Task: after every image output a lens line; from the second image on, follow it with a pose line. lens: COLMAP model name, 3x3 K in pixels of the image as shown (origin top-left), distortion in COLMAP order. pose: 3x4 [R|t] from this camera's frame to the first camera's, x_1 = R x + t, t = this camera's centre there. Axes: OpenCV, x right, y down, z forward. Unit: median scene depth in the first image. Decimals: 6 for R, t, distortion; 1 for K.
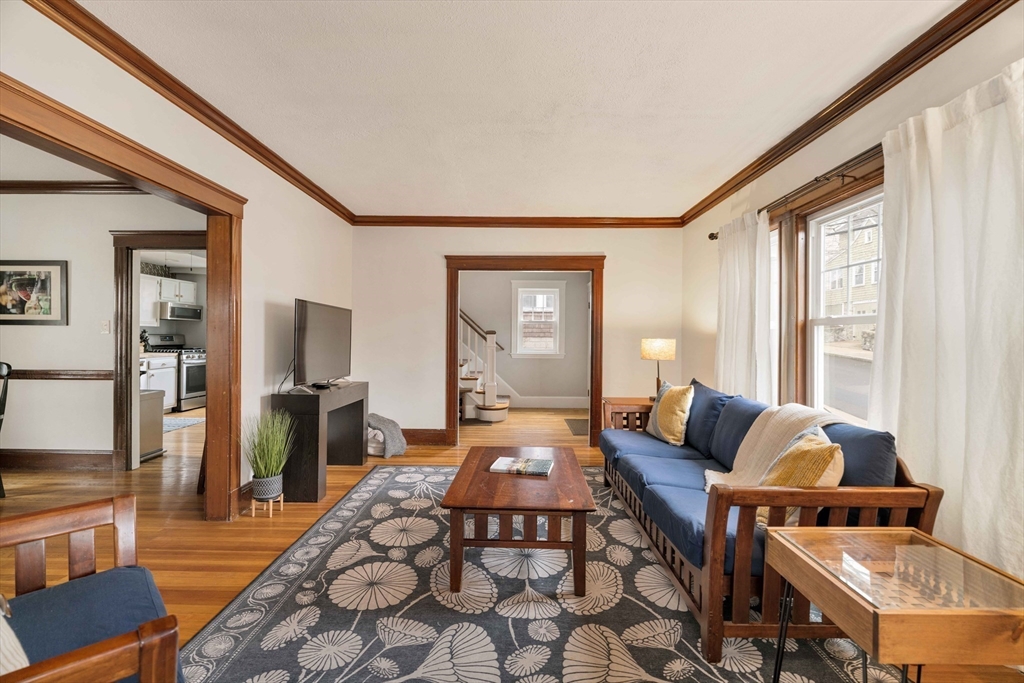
lens RADIAL K [[452.4, 0, 511.7], [0, 452.4, 339.2], [0, 0, 1]] dist [-0.001863, -0.000064]
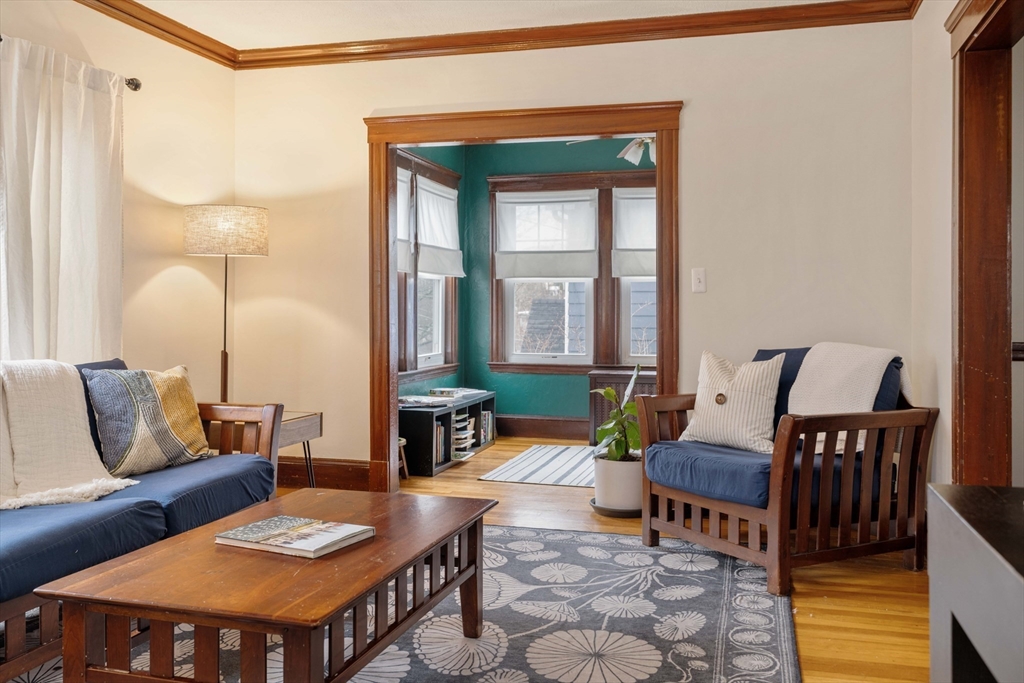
lens RADIAL K [[861.7, 0, 523.1], [0, 861.7, 309.6], [0, 0, 1]] dist [0.005089, -0.002588]
pose [[-0.967549, -0.010064, 0.252481, -0.435165], [-0.009042, 0.999946, 0.005206, 0.047624], [-0.252520, 0.002754, -0.967588, 1.873886]]
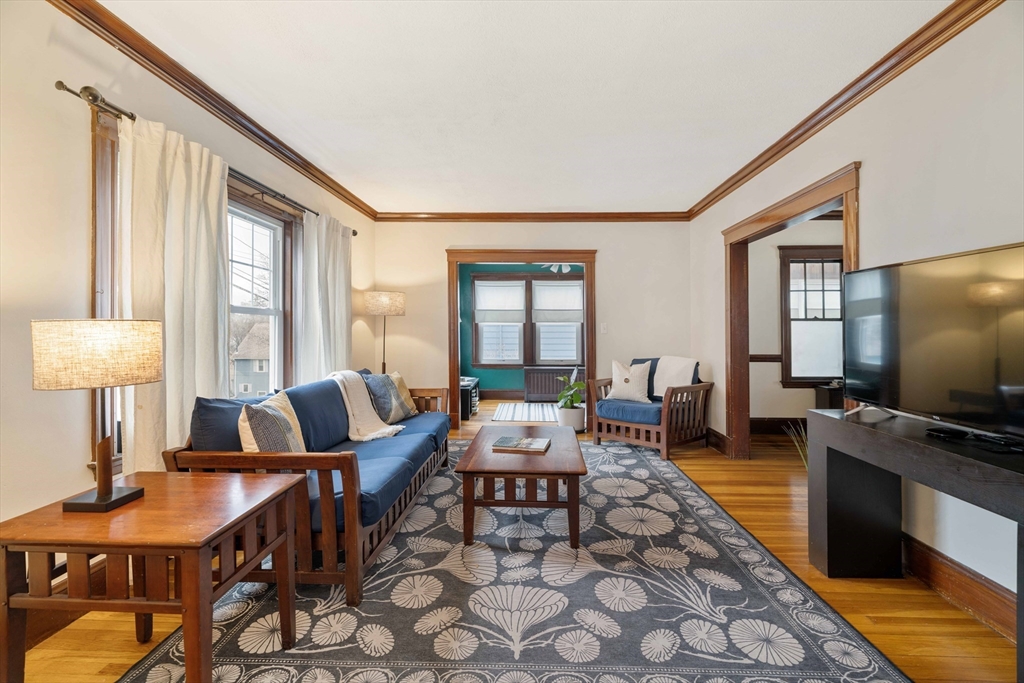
lens RADIAL K [[452.4, 0, 513.5], [0, 452.4, 335.1], [0, 0, 1]] dist [-0.001863, -0.000064]
pose [[-0.999538, -0.009737, 0.028805, 0.019679], [-0.009376, 0.999876, 0.012666, 0.002443], [-0.028924, 0.012390, -0.999505, 2.199594]]
